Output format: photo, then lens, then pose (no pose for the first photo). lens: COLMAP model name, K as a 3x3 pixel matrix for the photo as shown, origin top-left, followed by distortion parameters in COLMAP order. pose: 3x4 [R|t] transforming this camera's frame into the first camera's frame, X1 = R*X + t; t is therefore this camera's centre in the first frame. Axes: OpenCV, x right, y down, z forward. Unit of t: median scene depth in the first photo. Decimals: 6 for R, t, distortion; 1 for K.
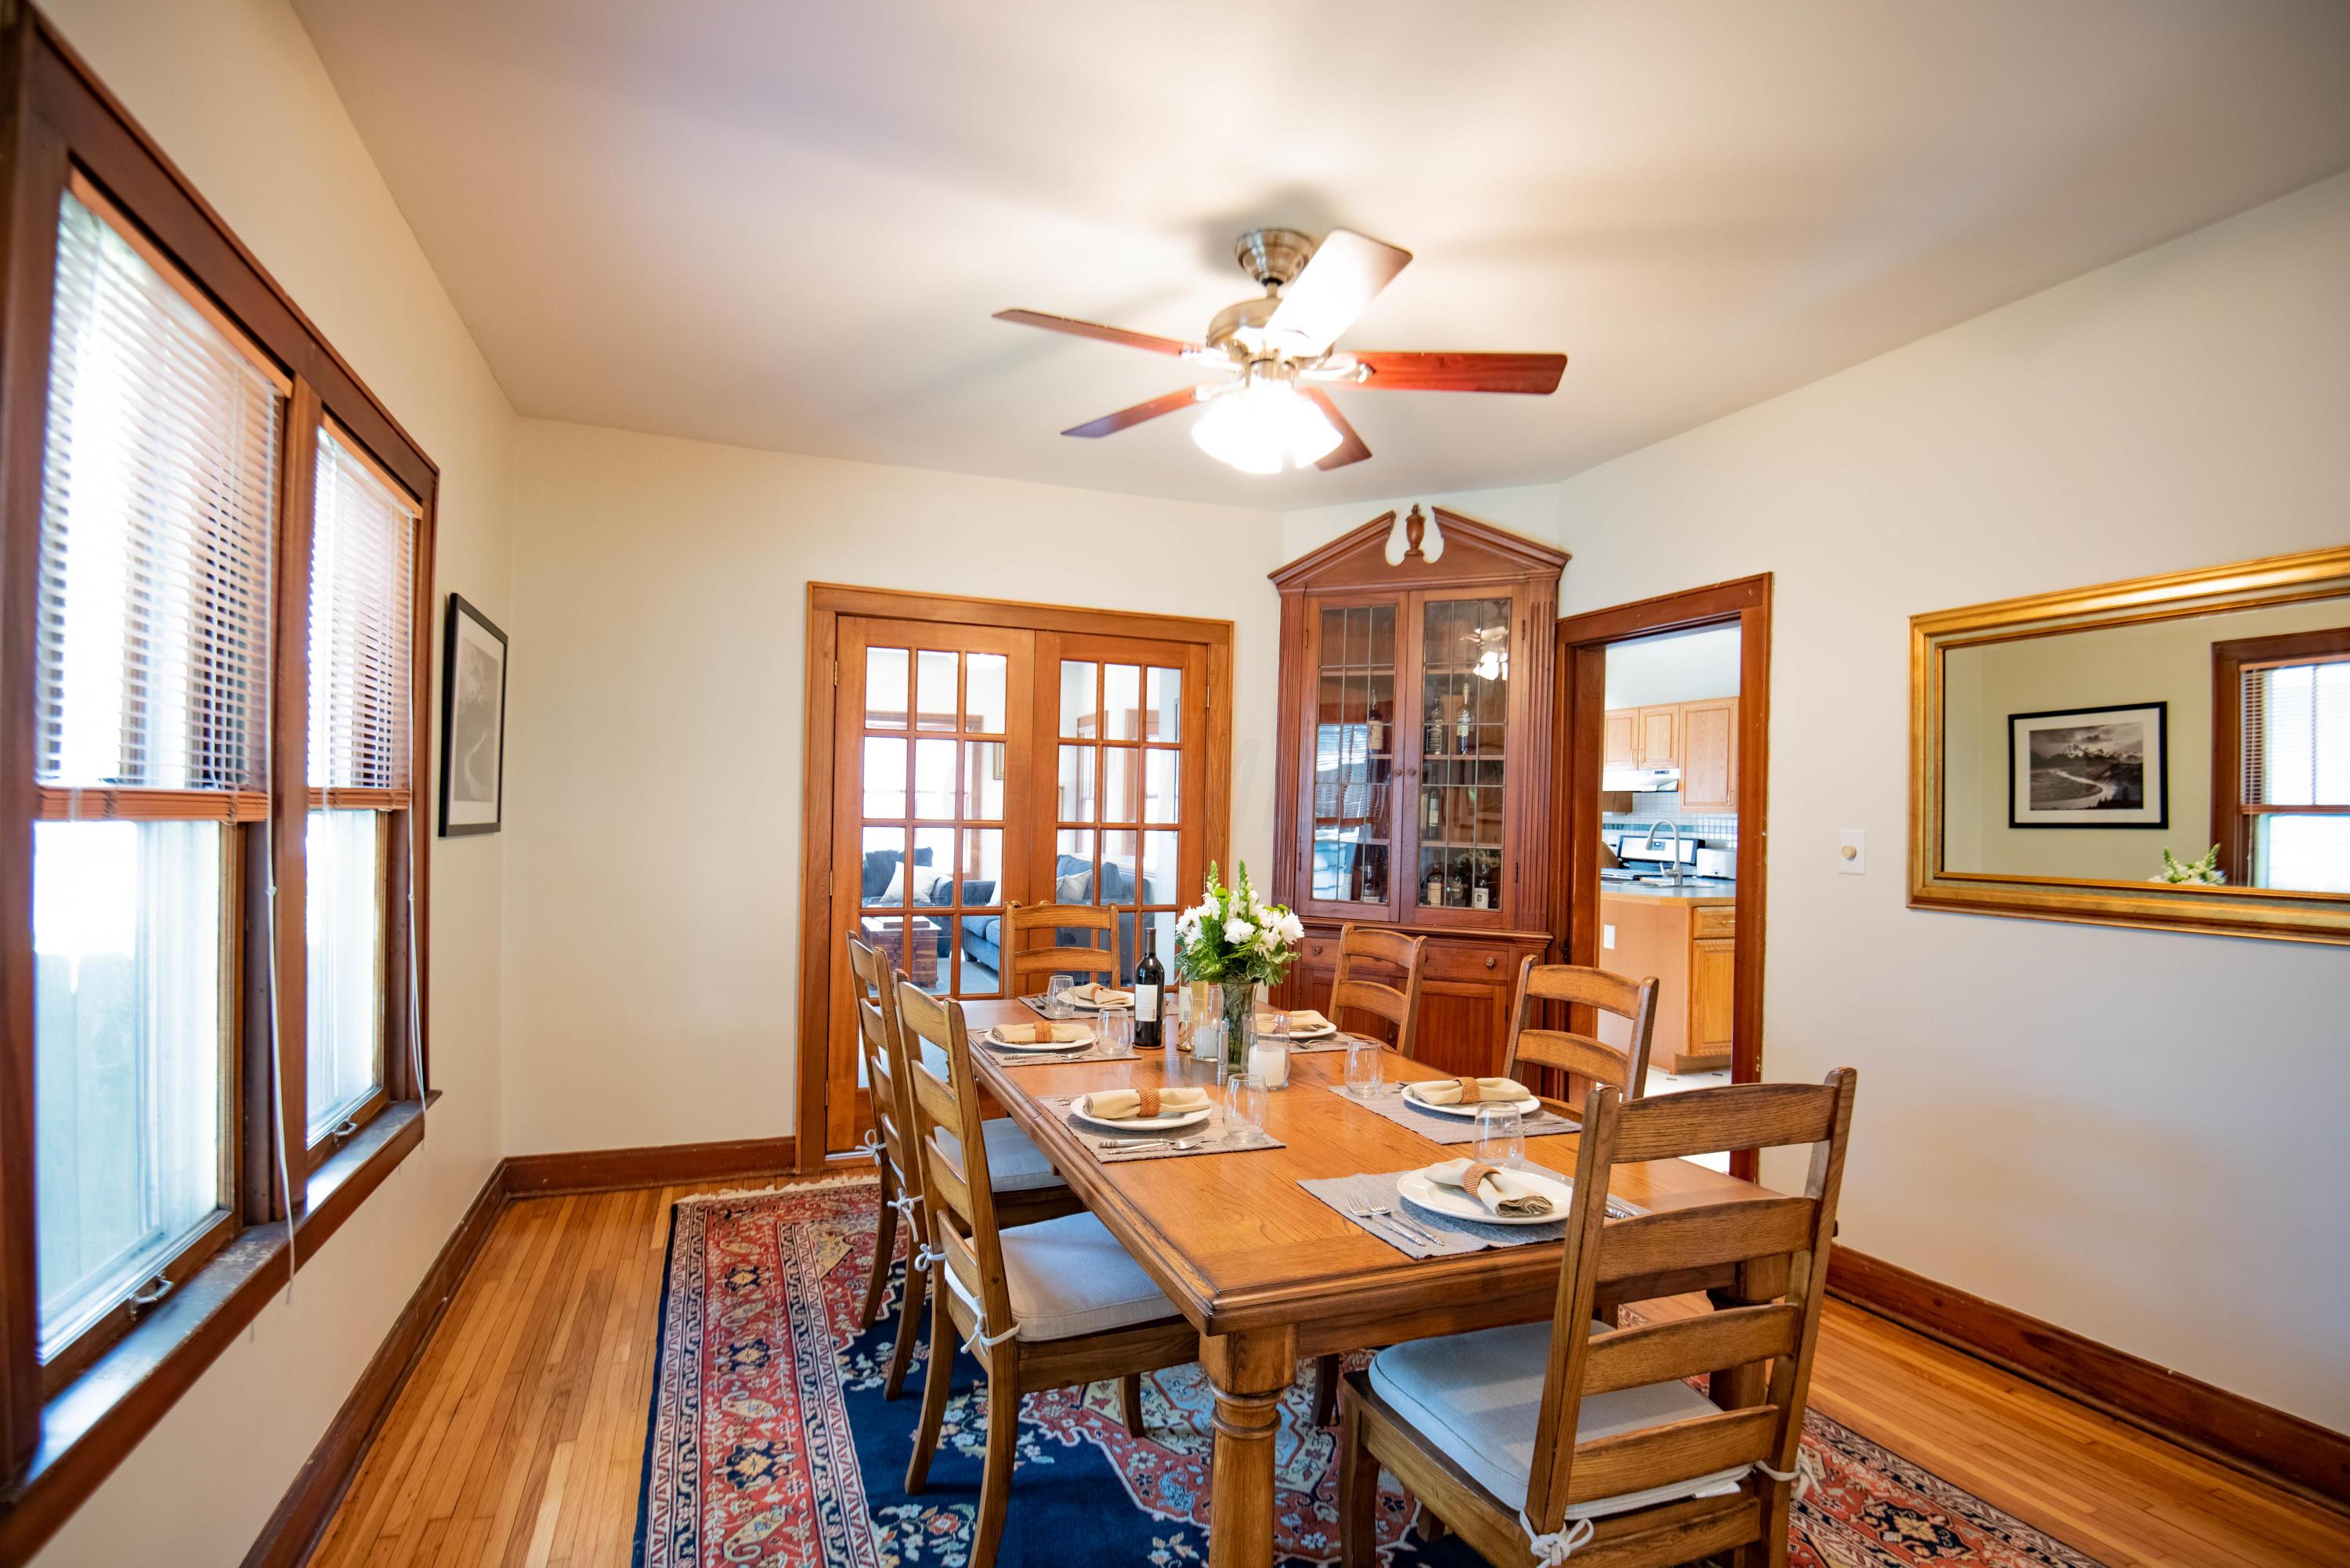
lens RADIAL K [[1127.4, 0, 1176.2], [0, 1127.4, 814.9], [0, 0, 1]] dist [-0.004566, -0.022664]
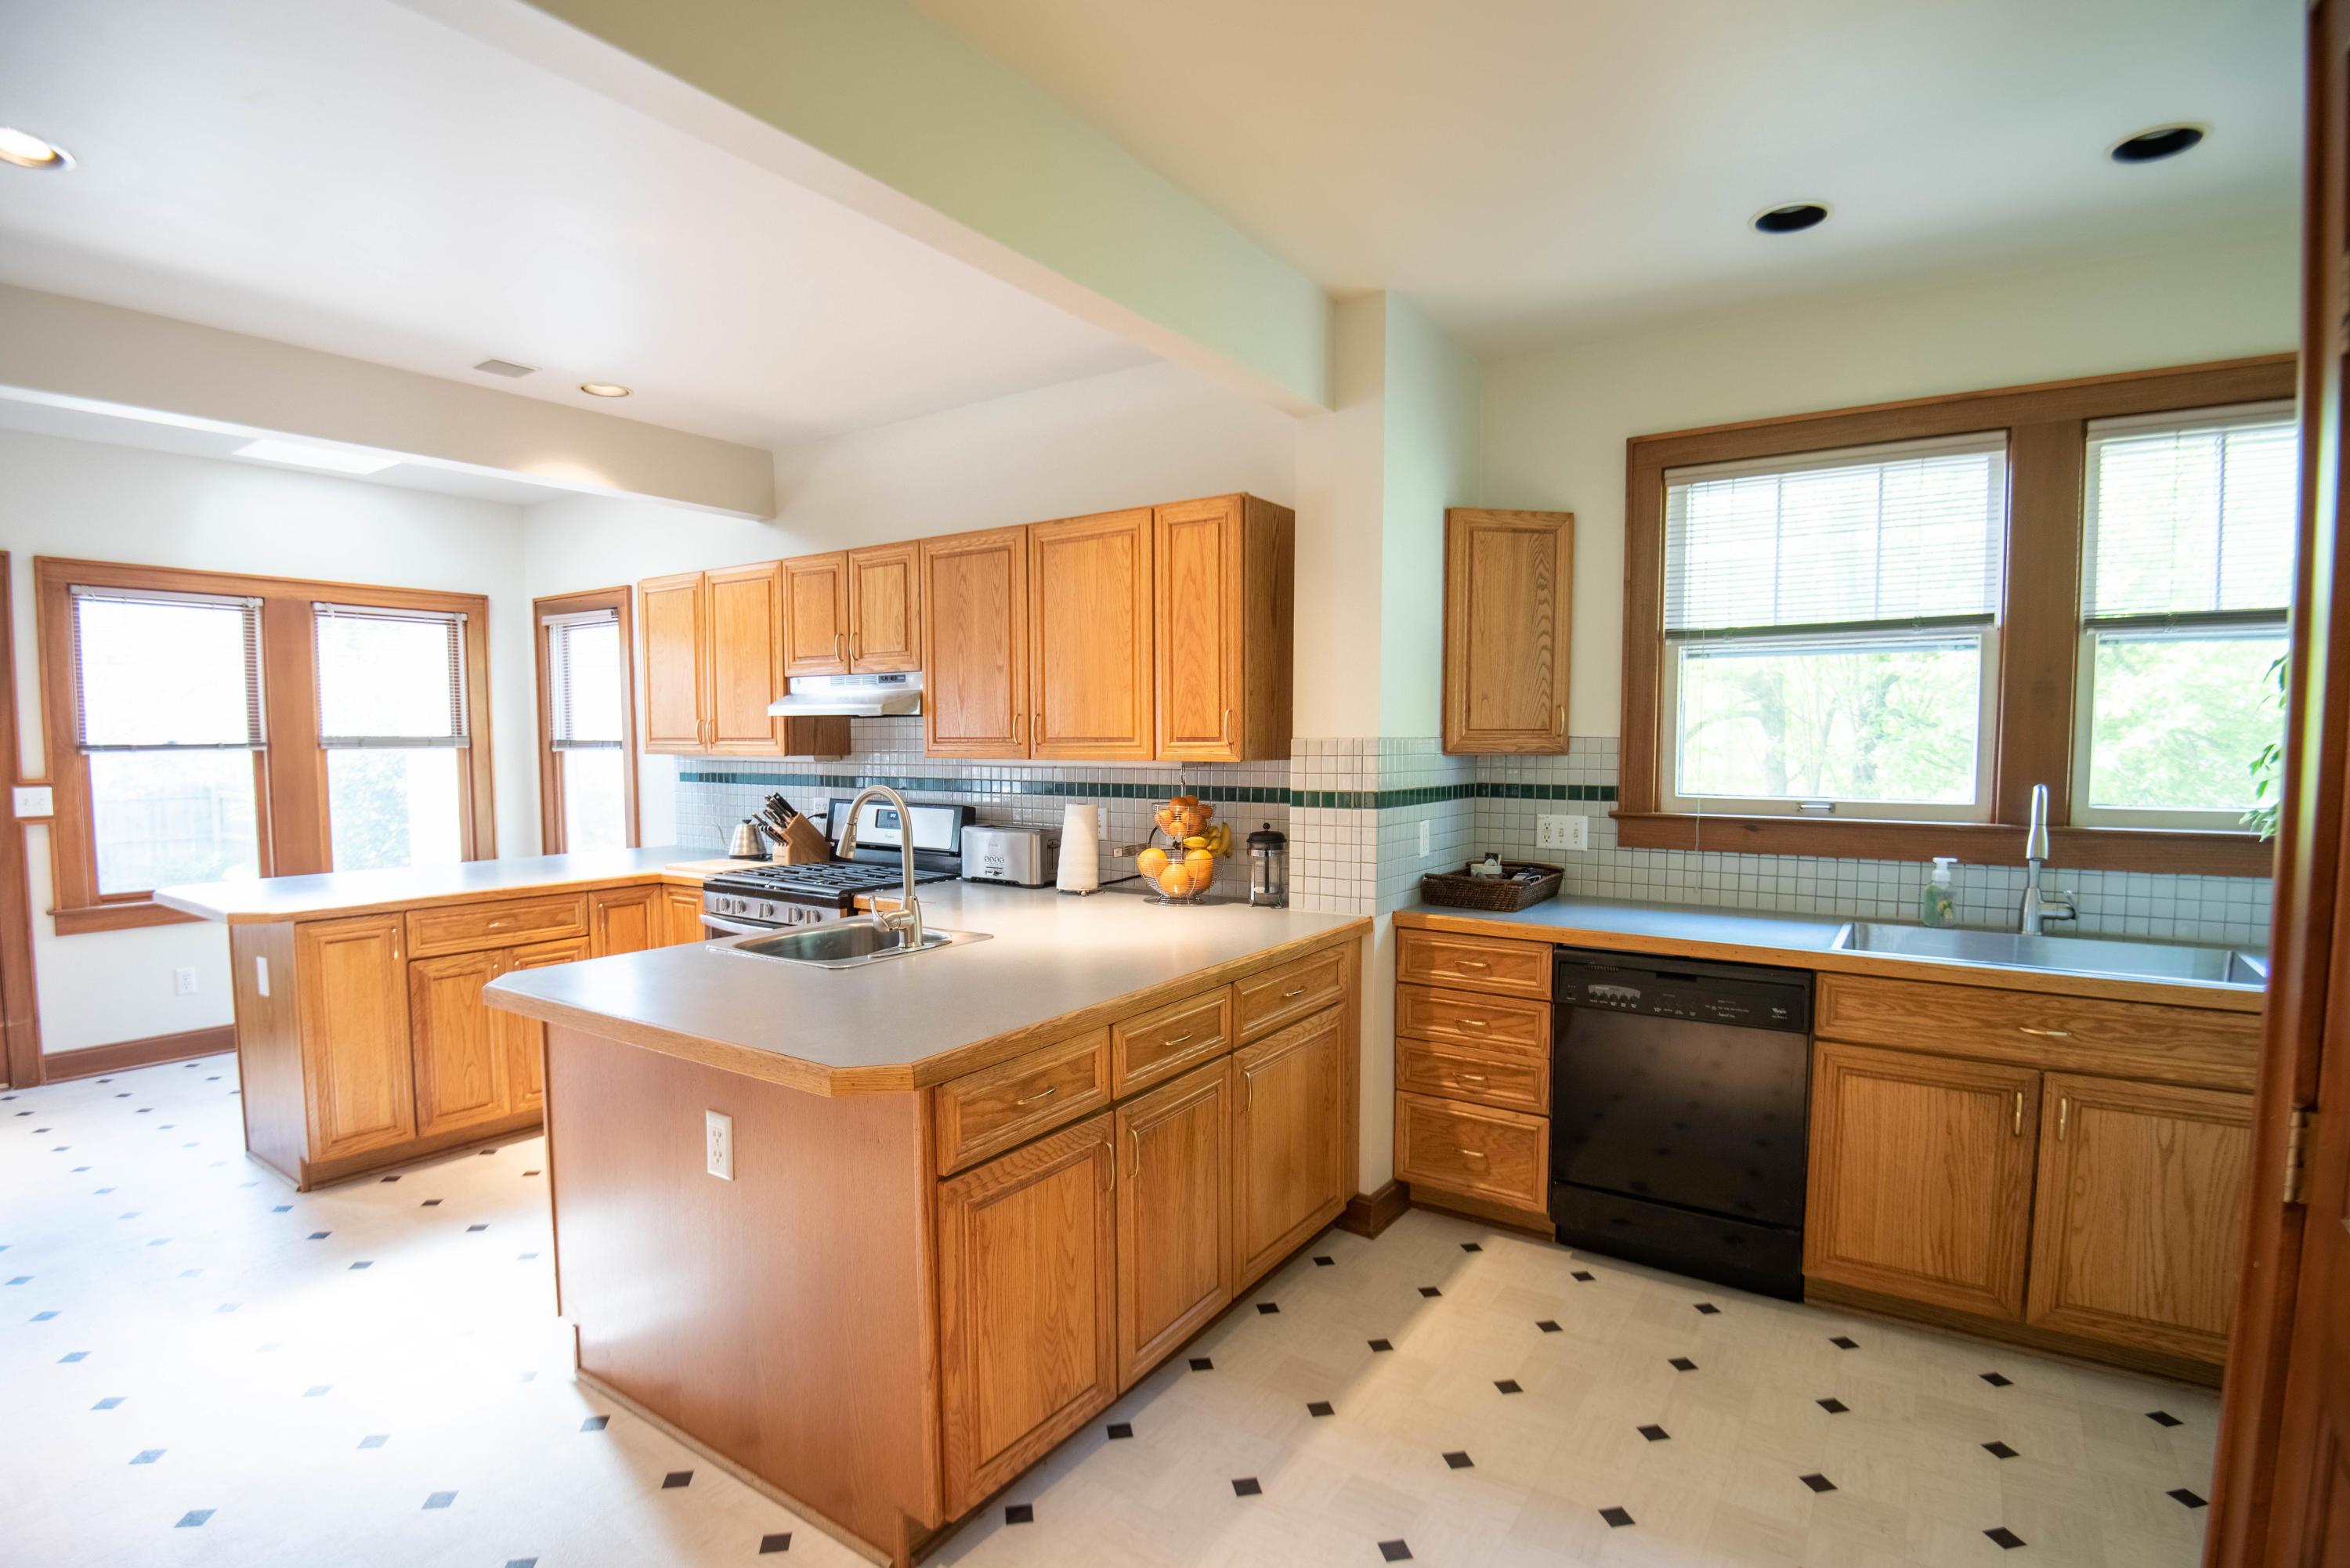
lens RADIAL K [[1123.0, 0, 1179.1], [0, 1123.0, 814.4], [0, 0, 1]] dist [-0.002288, -0.024670]
pose [[0.820189, -0.059149, 0.569027, 0.934996], [0.016624, 0.996685, 0.079642, -0.058146], [-0.571852, -0.055862, 0.818453, 1.931967]]
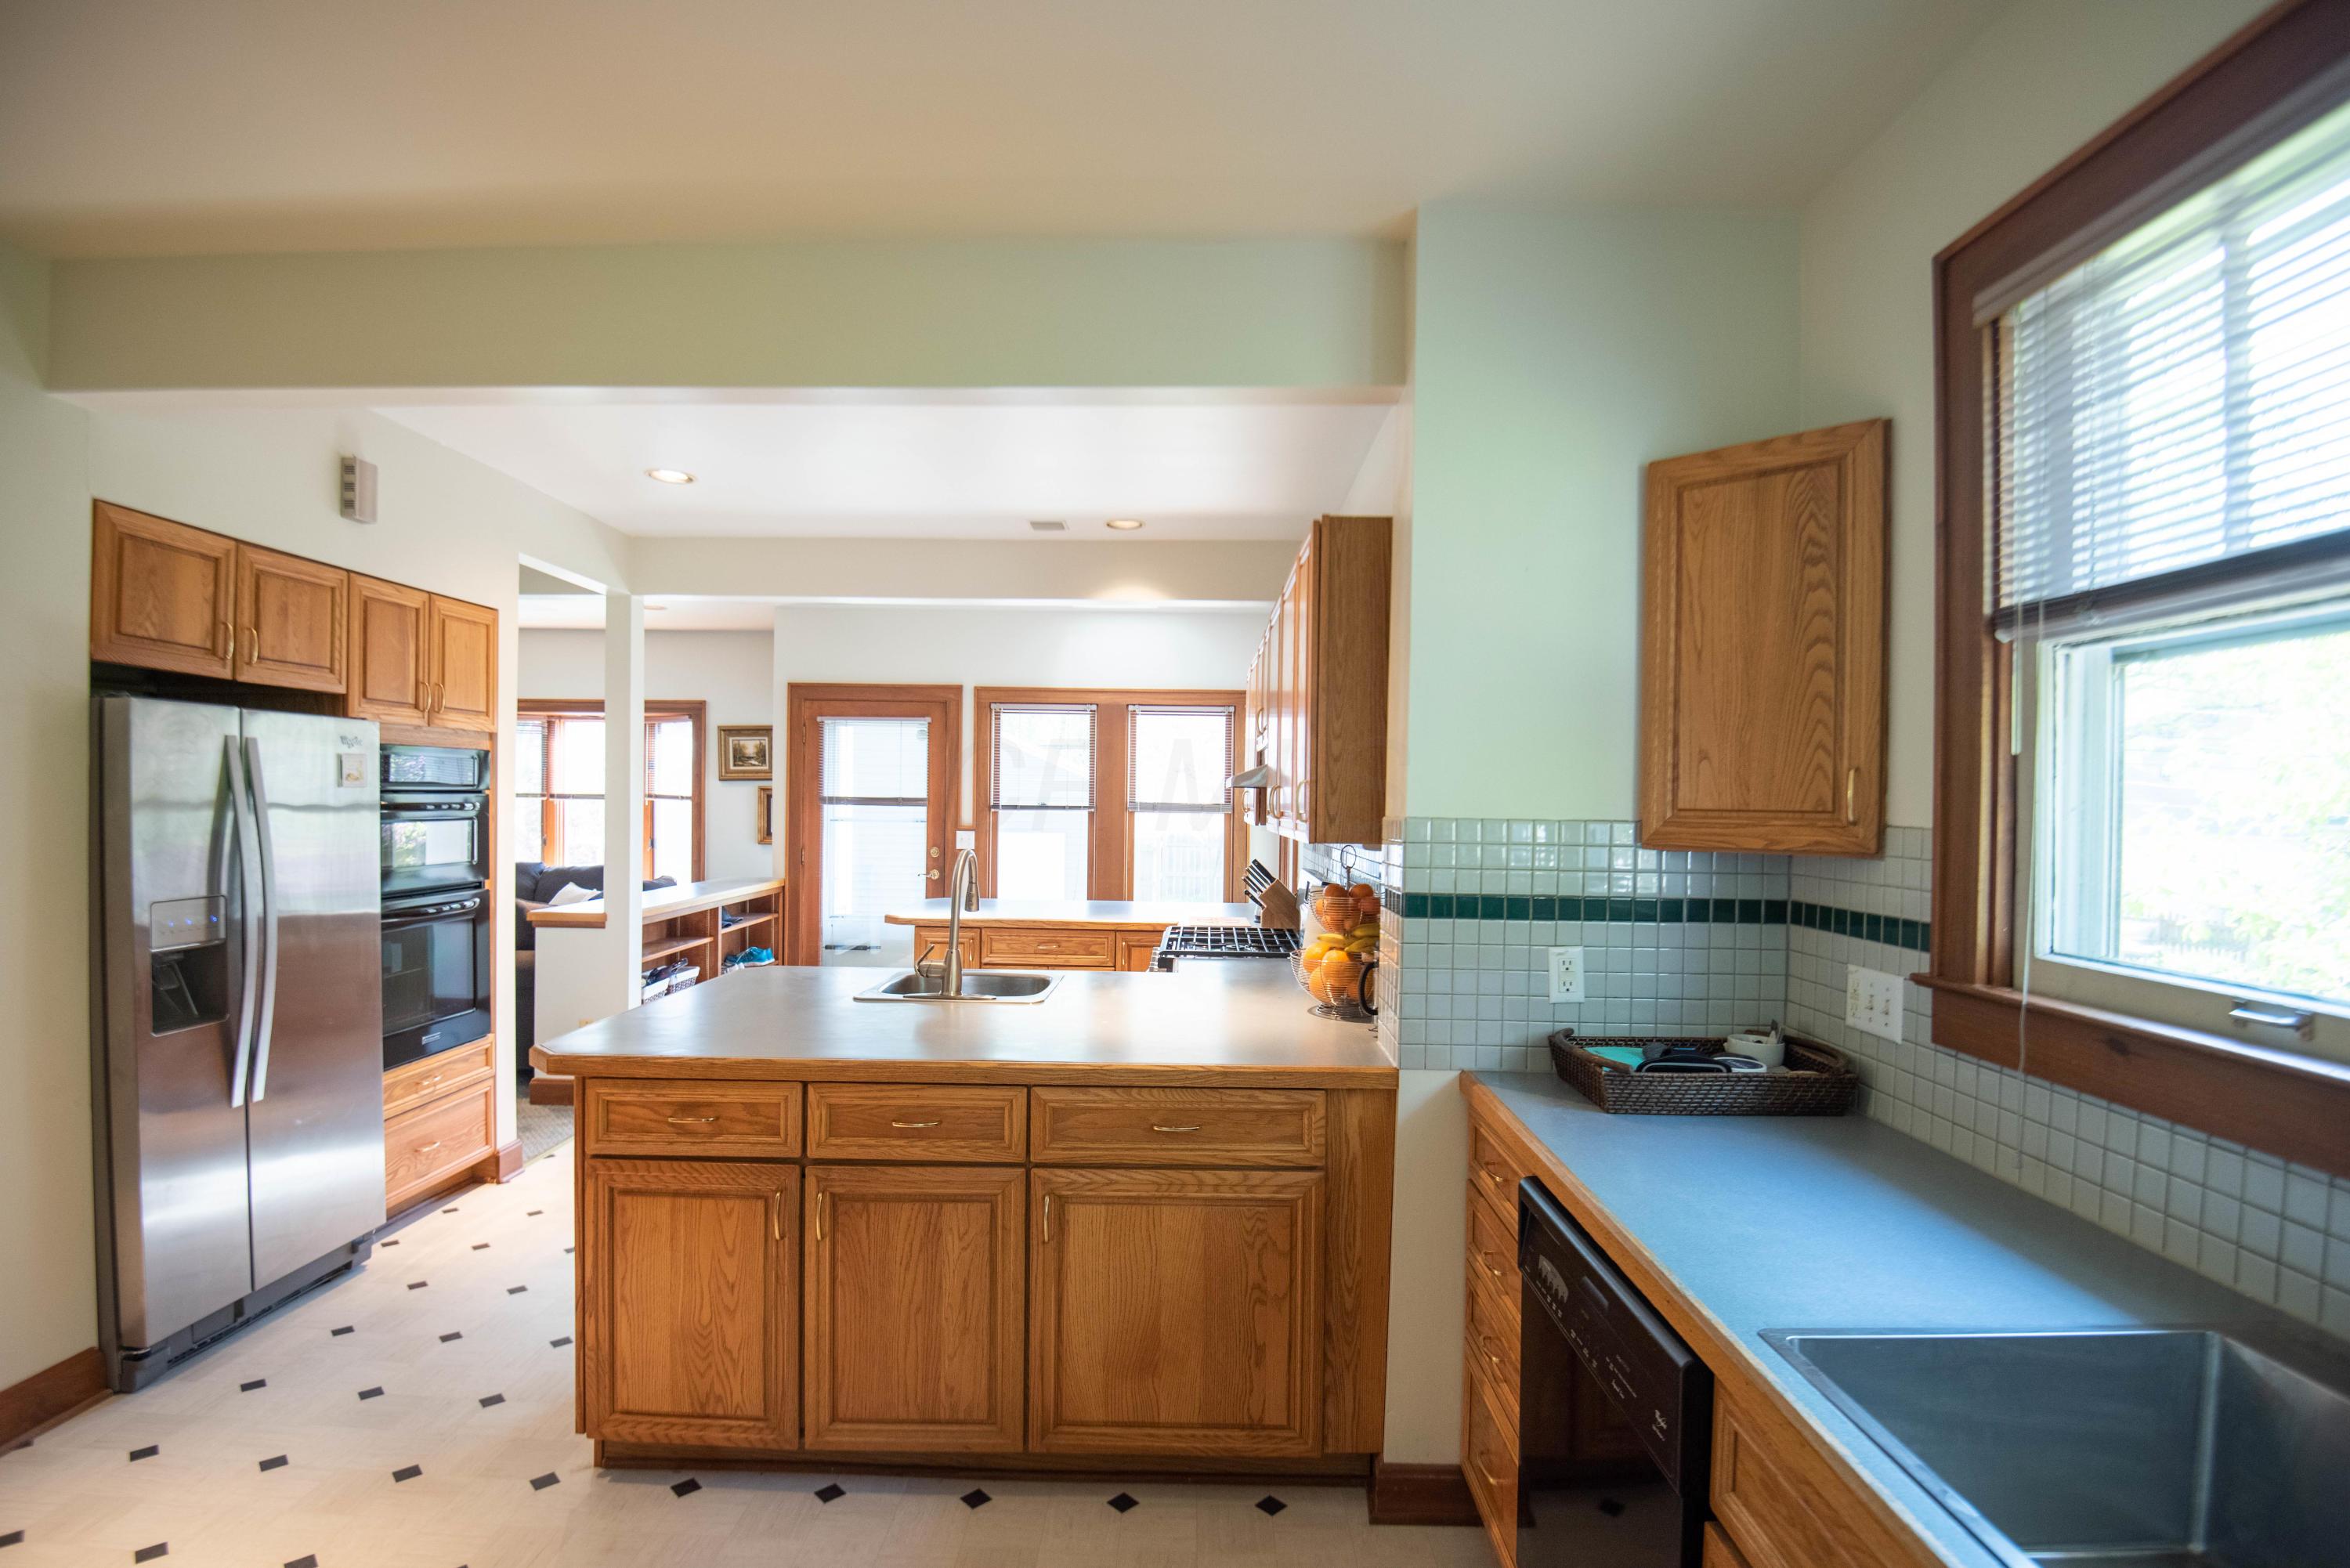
lens RADIAL K [[1127.4, 0, 1176.2], [0, 1127.4, 814.9], [0, 0, 1]] dist [-0.004566, -0.022664]
pose [[0.929346, -0.002138, -0.369204, 2.213498], [0.004415, 0.999976, 0.005322, -0.046248], [0.369184, -0.006576, 0.929333, 1.929171]]
